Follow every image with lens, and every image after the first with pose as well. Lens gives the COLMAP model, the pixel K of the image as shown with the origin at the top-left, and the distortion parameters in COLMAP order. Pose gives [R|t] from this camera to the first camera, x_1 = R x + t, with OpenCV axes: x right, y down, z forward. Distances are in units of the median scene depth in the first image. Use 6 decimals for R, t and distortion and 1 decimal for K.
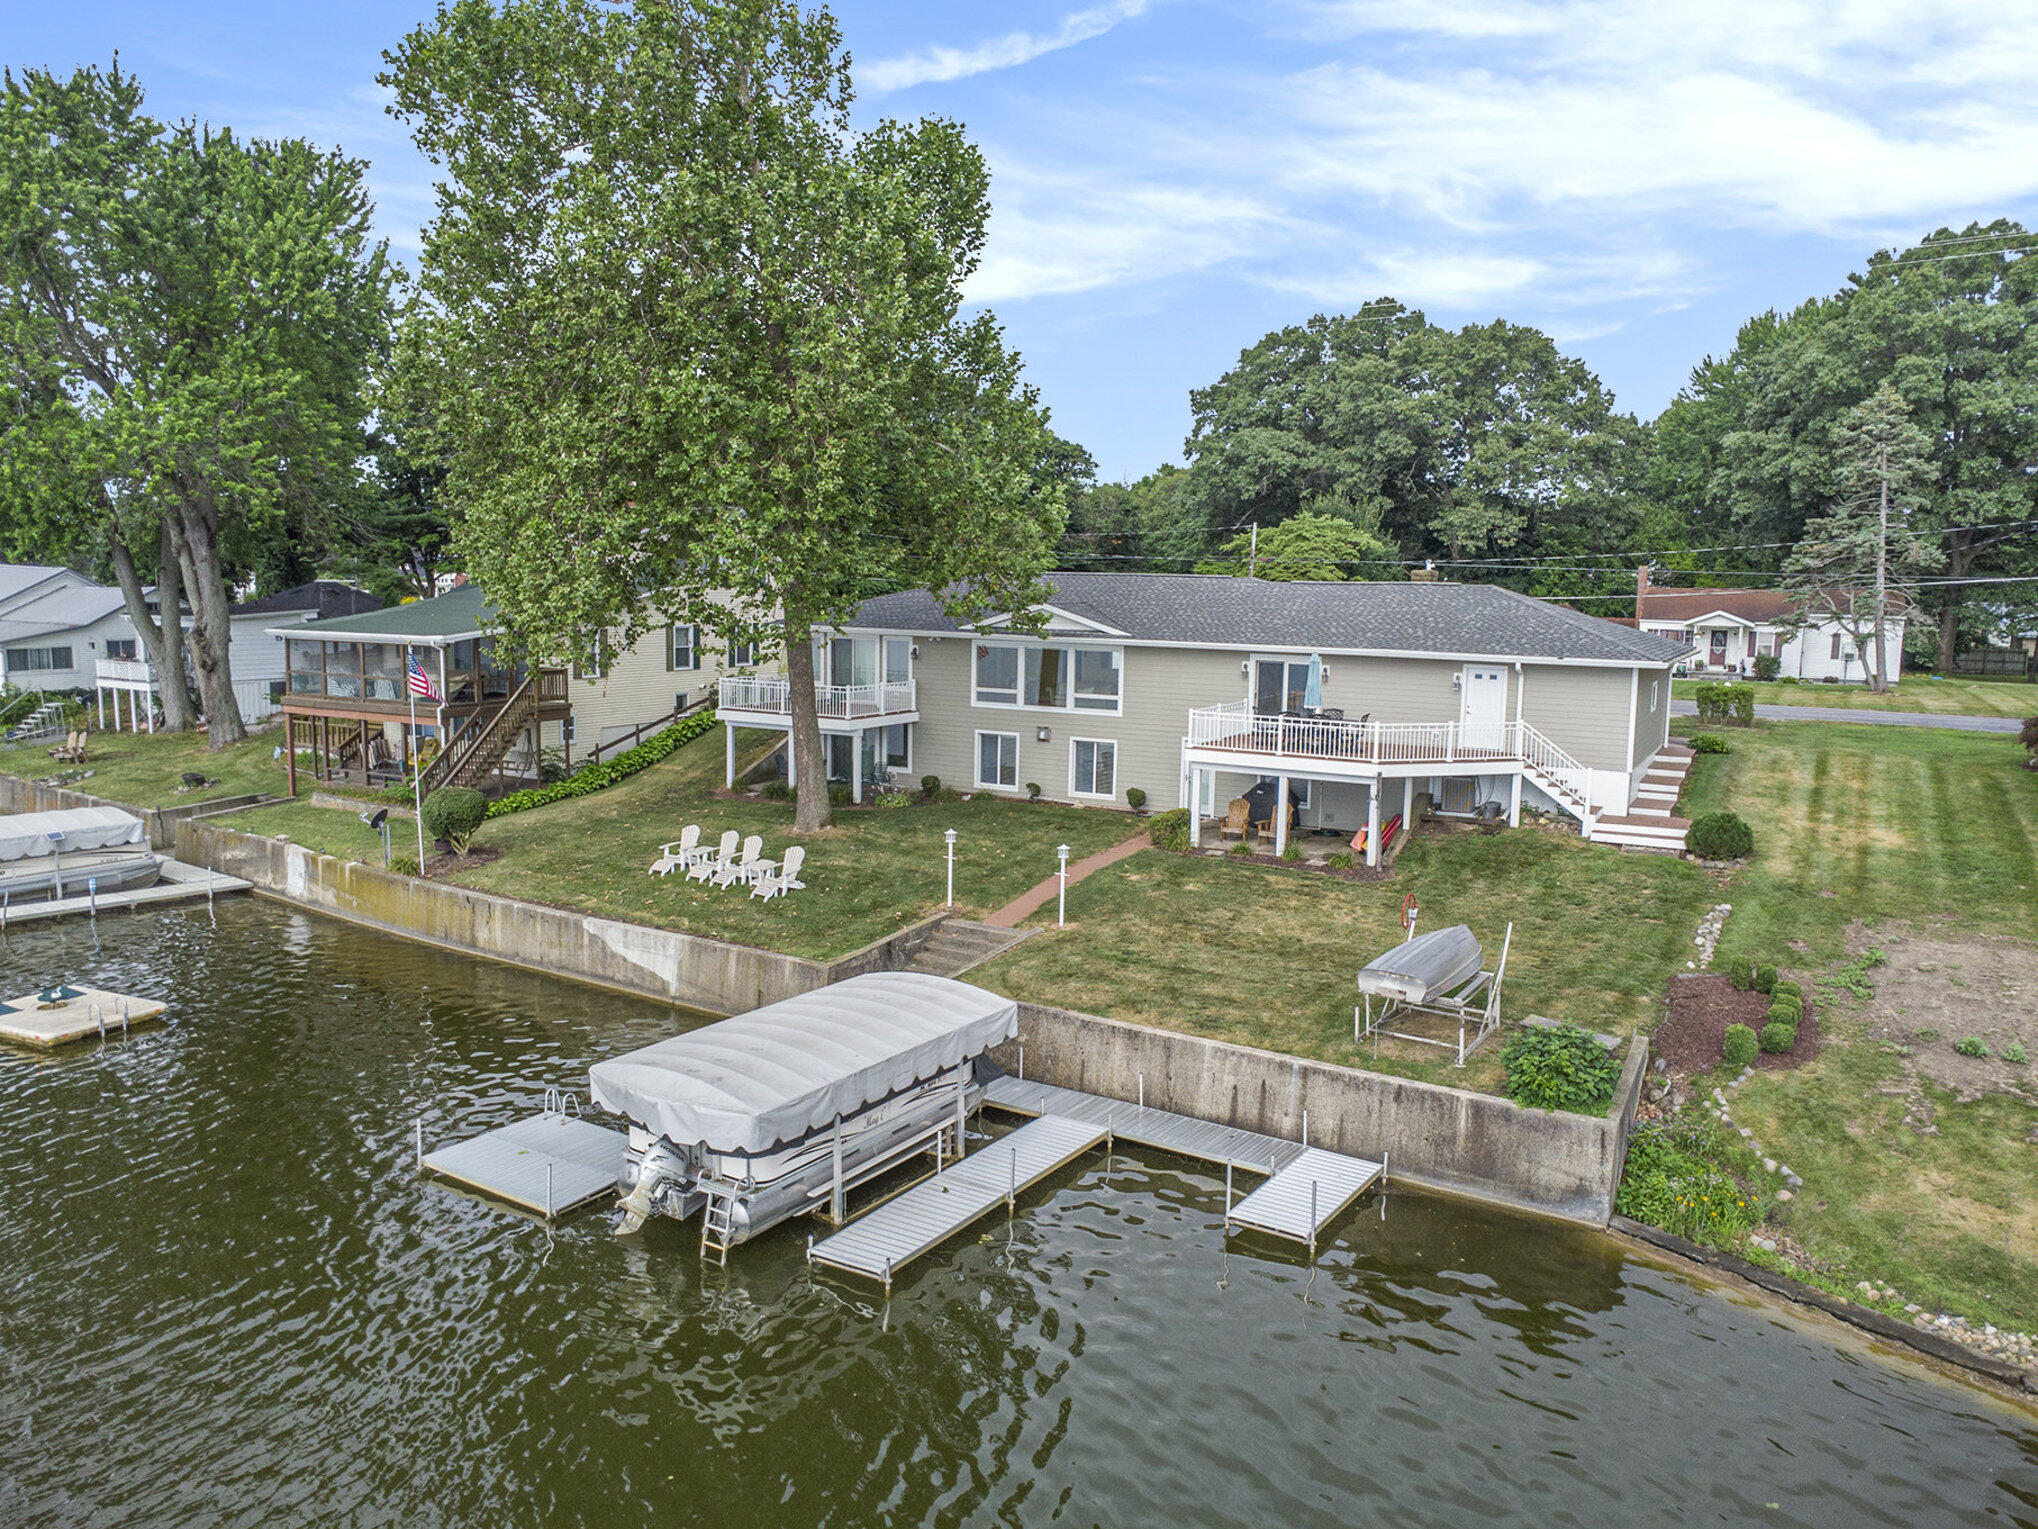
lens RADIAL K [[1474.2, 0, 1019.0], [0, 1474.2, 764.5], [0, 0, 1]] dist [0.003322, 0.001485]
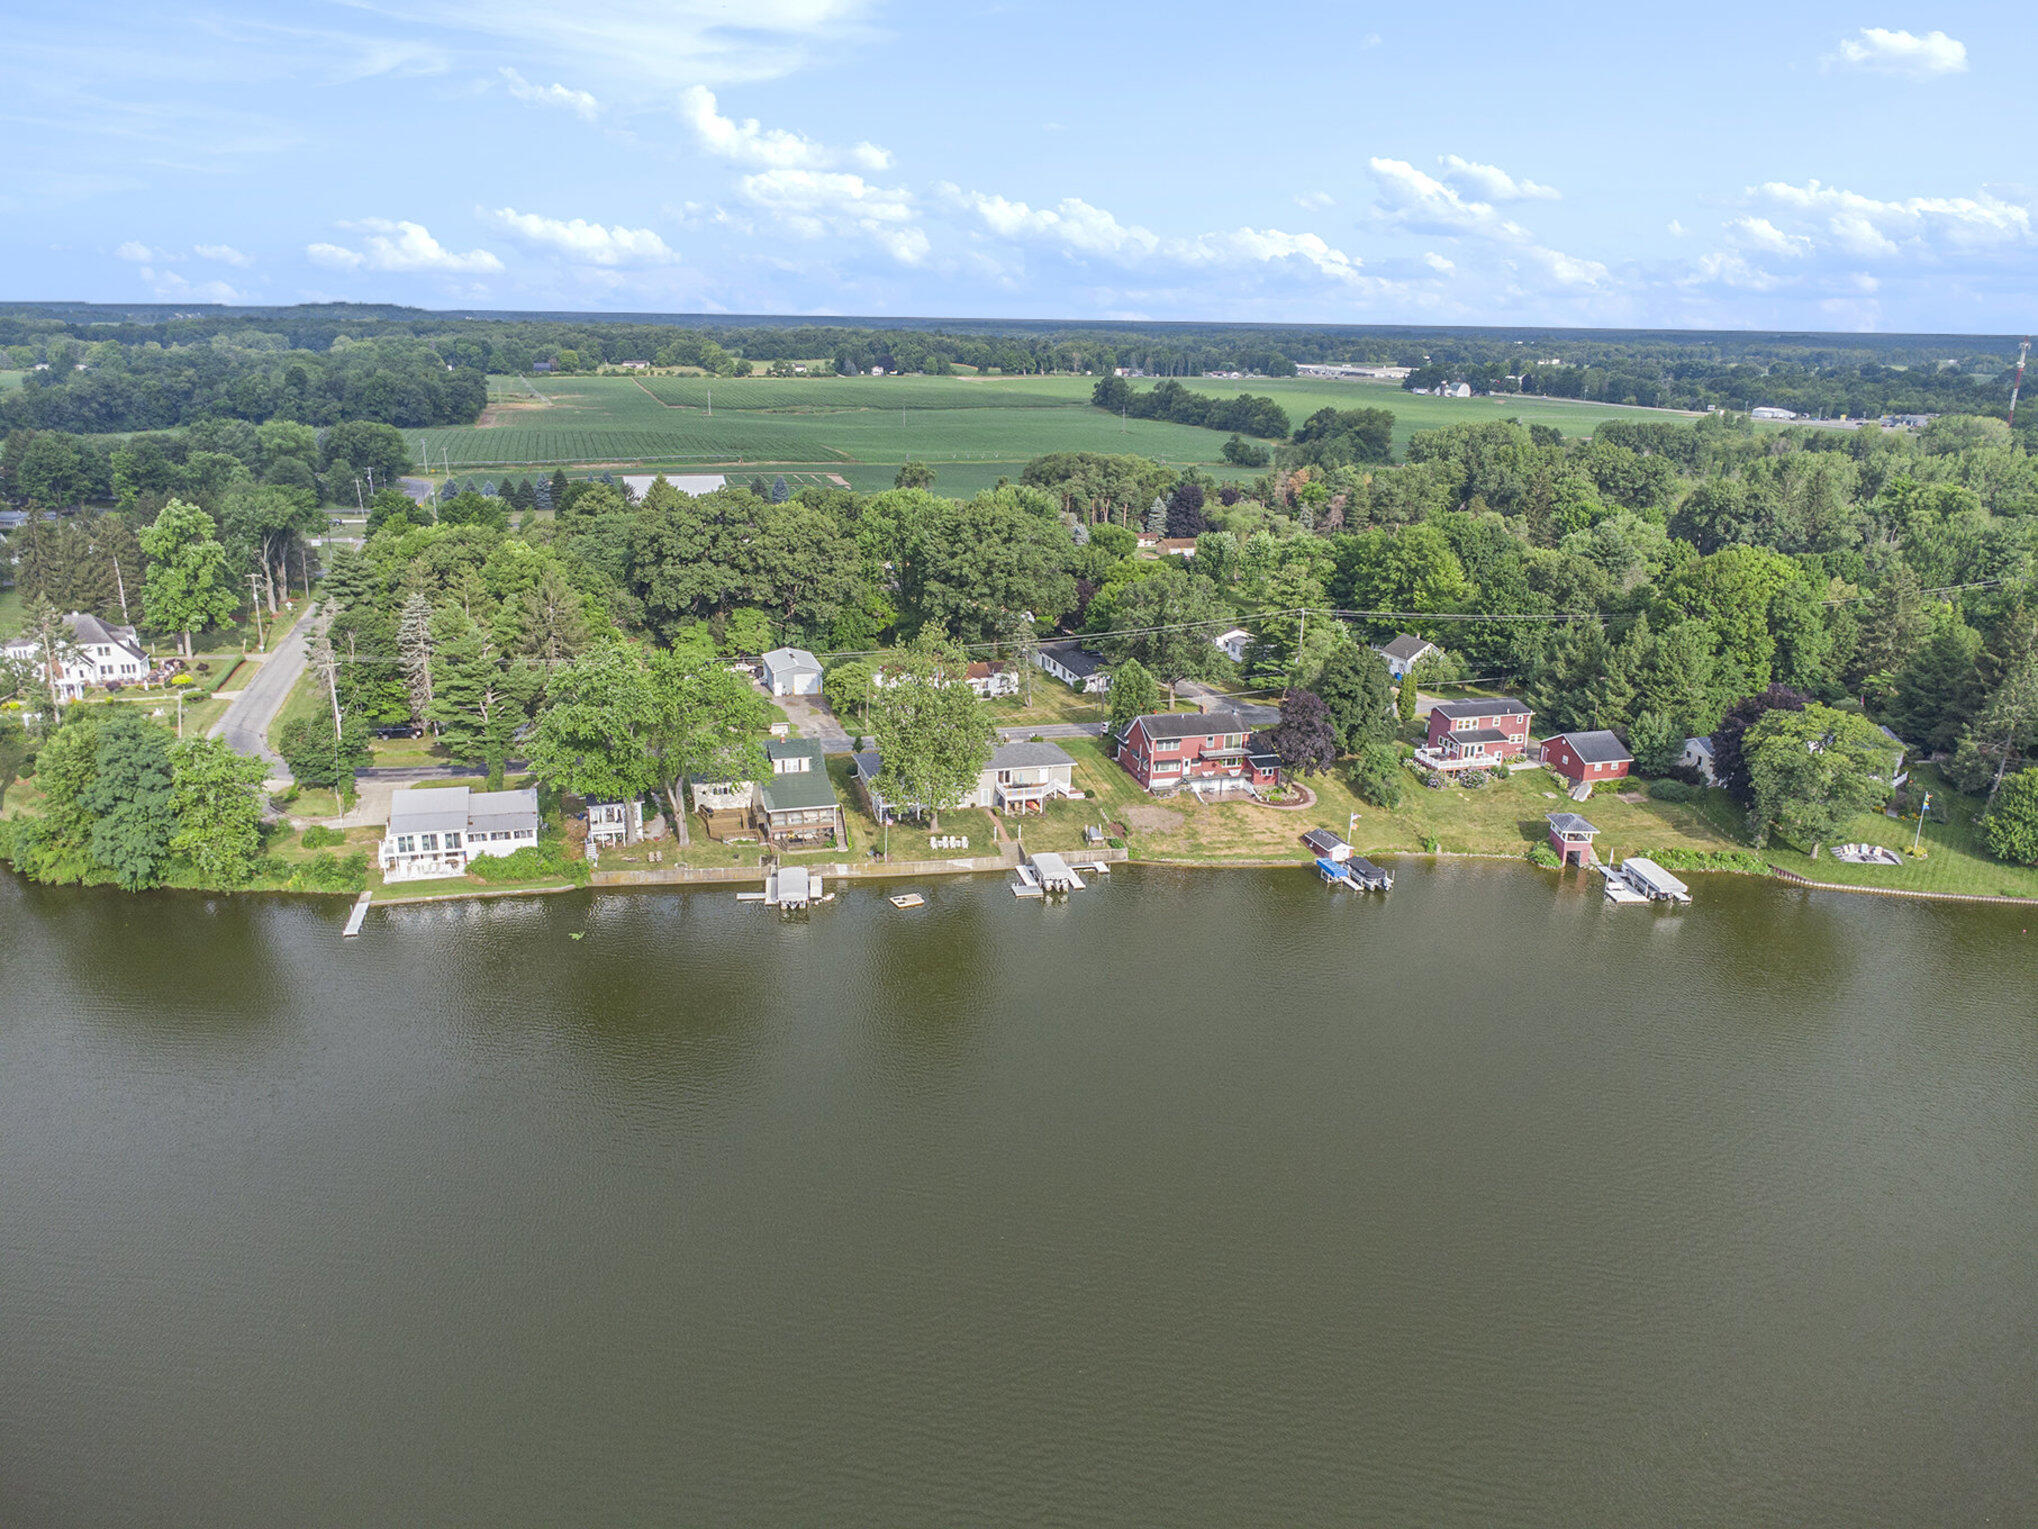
lens RADIAL K [[1469.6, 0, 1019.0], [0, 1469.6, 764.5], [0, 0, 1]] dist [0.010507, 0.002183]
pose [[0.698118, -0.215145, 0.682893, -3.137468], [0.085565, 0.972020, 0.218761, -1.169388], [-0.710851, -0.094289, 0.696994, -2.407021]]
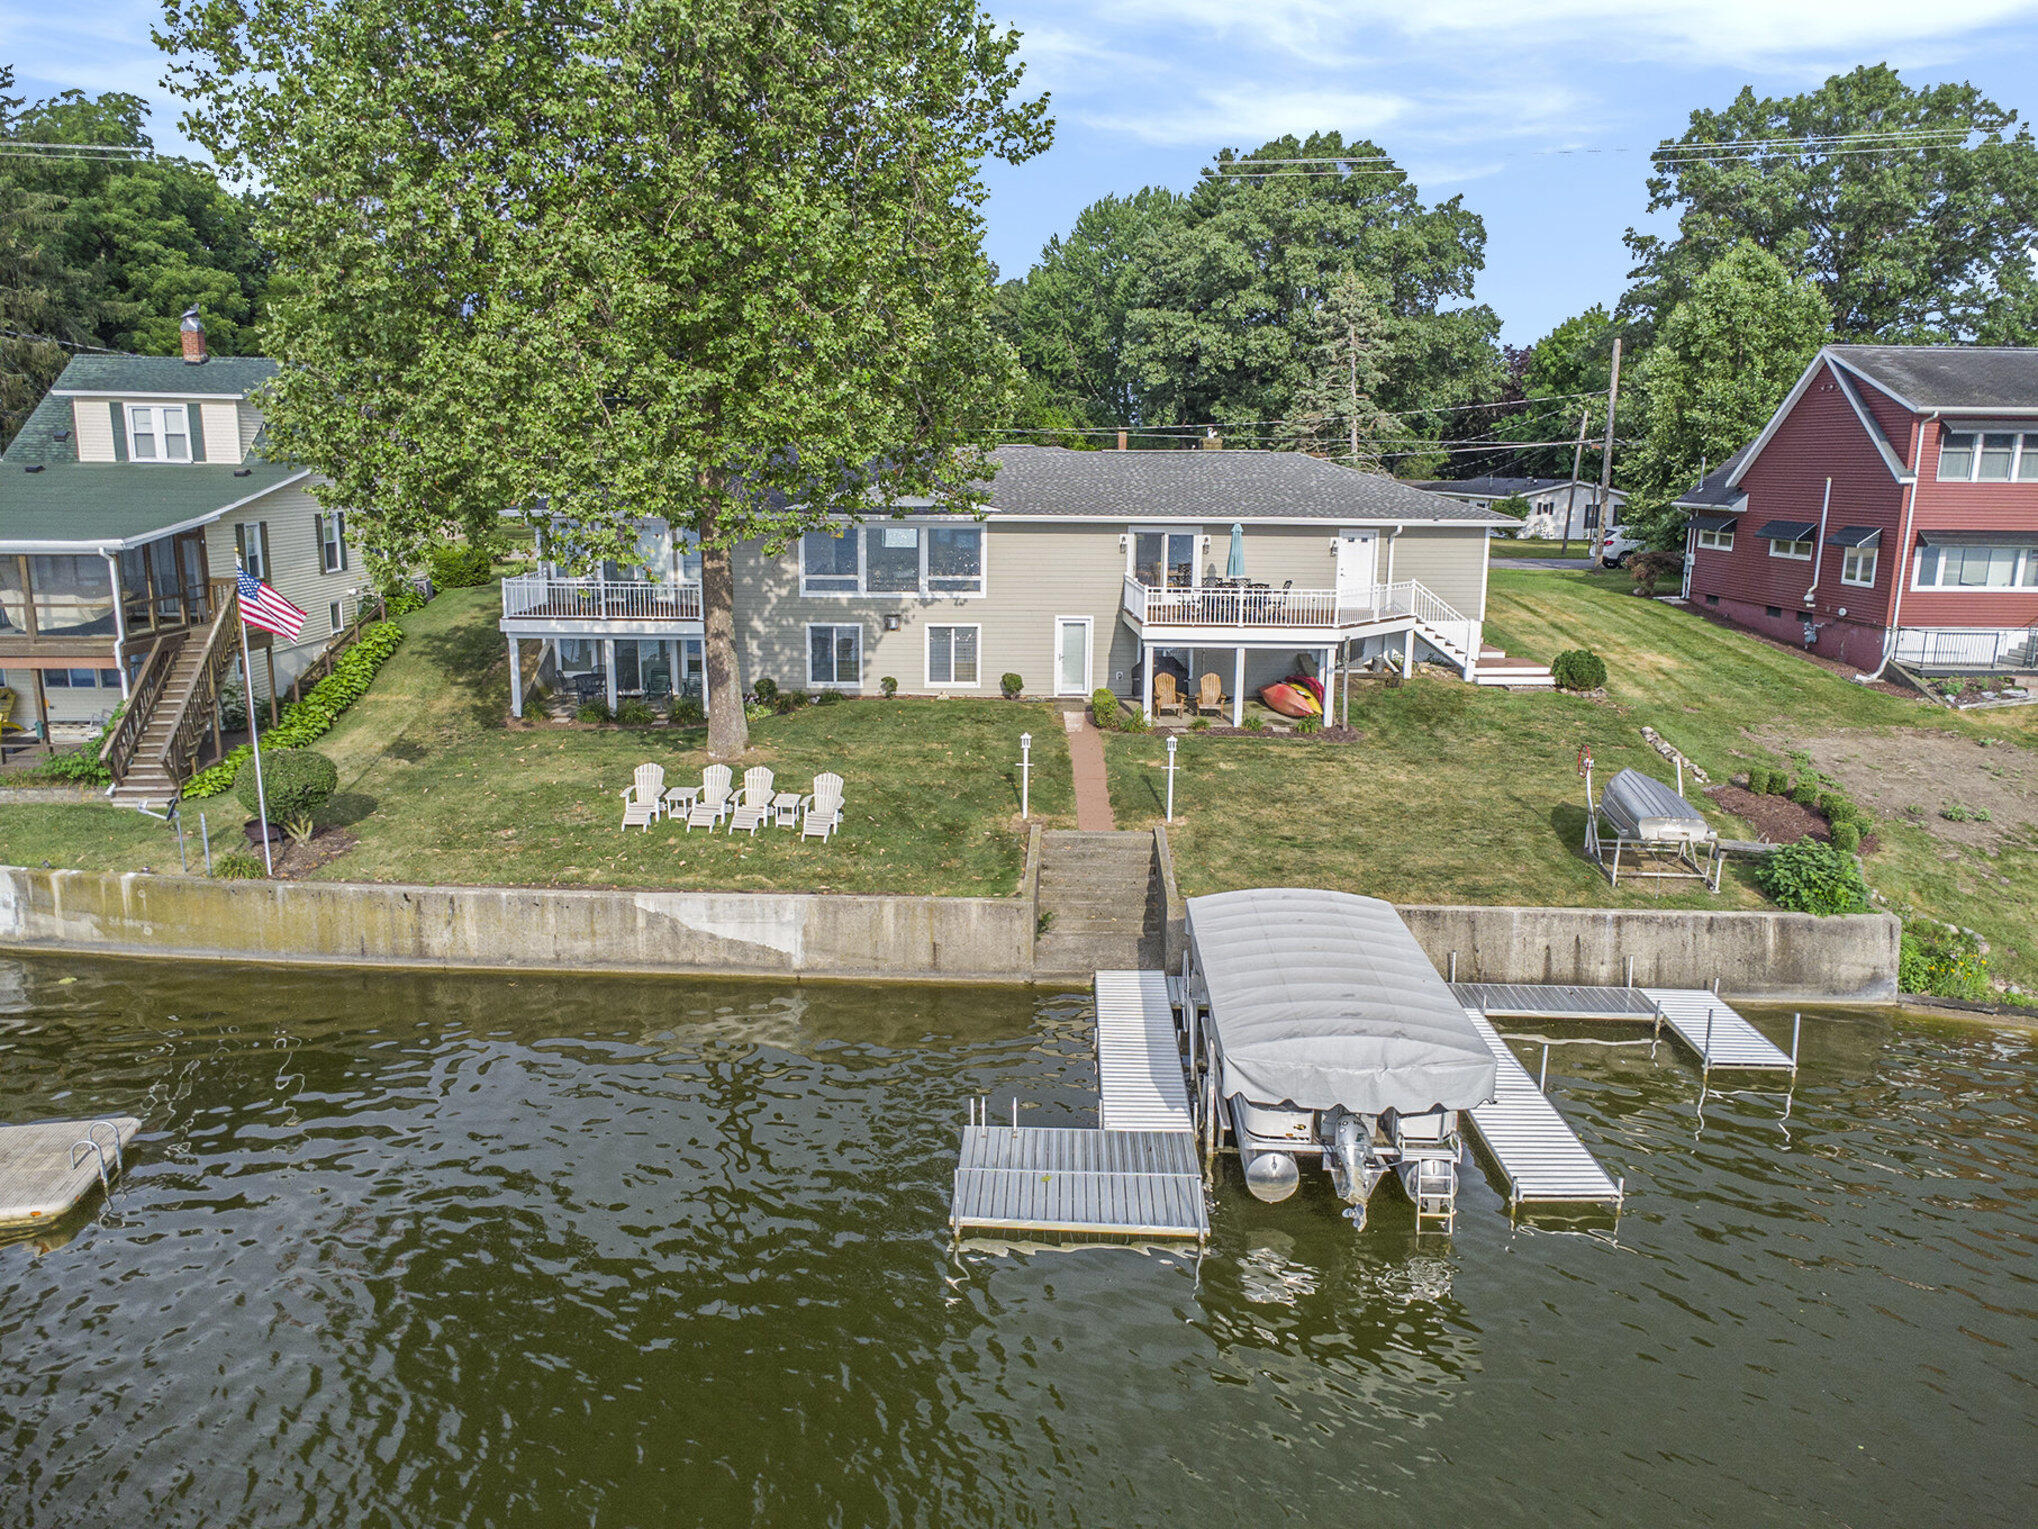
lens RADIAL K [[1469.6, 0, 1019.0], [0, 1469.6, 764.5], [0, 0, 1]] dist [0.010507, 0.002183]
pose [[0.859402, -0.115214, 0.498150, -0.442668], [0.070398, 0.991666, 0.107905, -0.030596], [-0.506431, -0.057665, 0.860350, 0.200409]]
